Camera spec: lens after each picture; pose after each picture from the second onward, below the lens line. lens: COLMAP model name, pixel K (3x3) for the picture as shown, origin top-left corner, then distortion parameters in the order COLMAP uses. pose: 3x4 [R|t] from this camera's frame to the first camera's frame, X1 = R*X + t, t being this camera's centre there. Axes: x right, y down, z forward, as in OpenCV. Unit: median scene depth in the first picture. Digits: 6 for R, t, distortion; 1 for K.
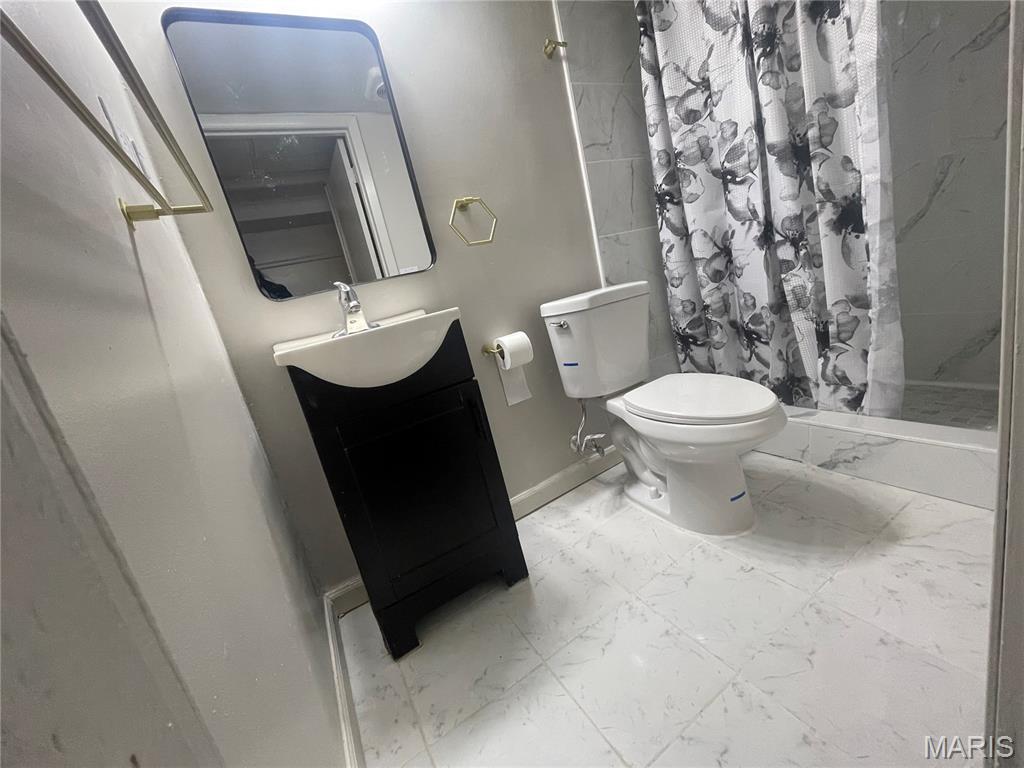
lens RADIAL K [[412.3, 0, 512.0], [0, 412.3, 384.0], [0, 0, 1]] dist [-0.002716, -0.000188]
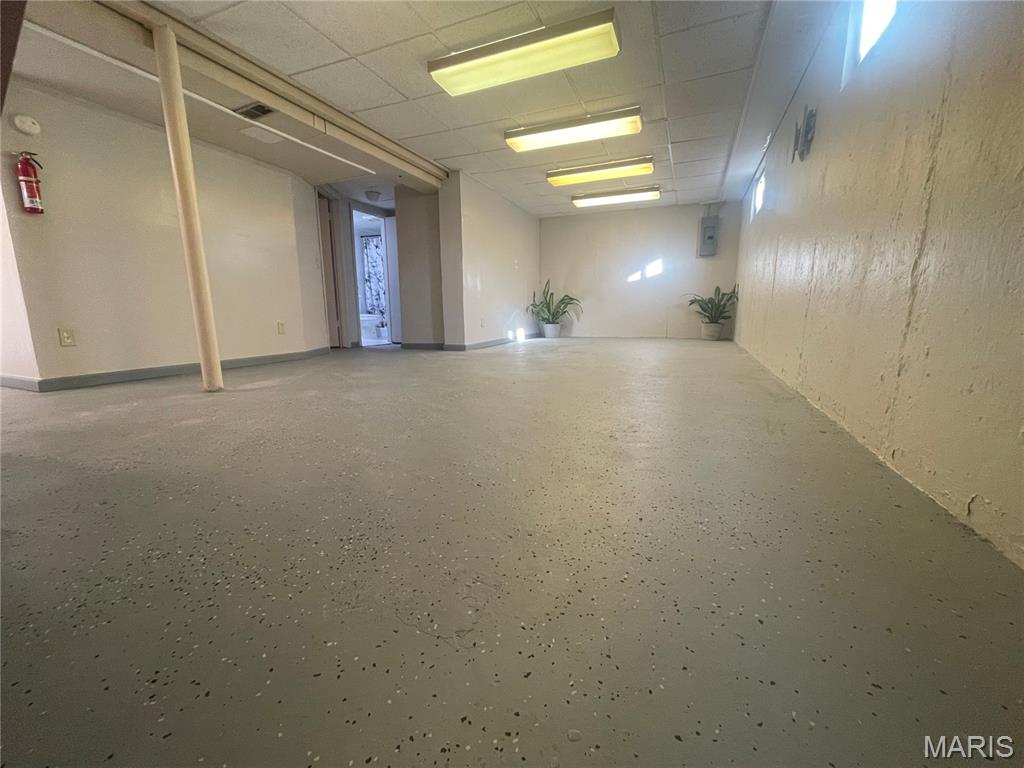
lens RADIAL K [[412.3, 0, 512.0], [0, 412.3, 384.0], [0, 0, 1]] dist [-0.002716, -0.000188]
pose [[0.776667, 0.113204, 0.619656, -1.142223], [-0.032717, 0.989641, -0.139789, 1.340883], [-0.629061, 0.088297, 0.772325, -3.620984]]
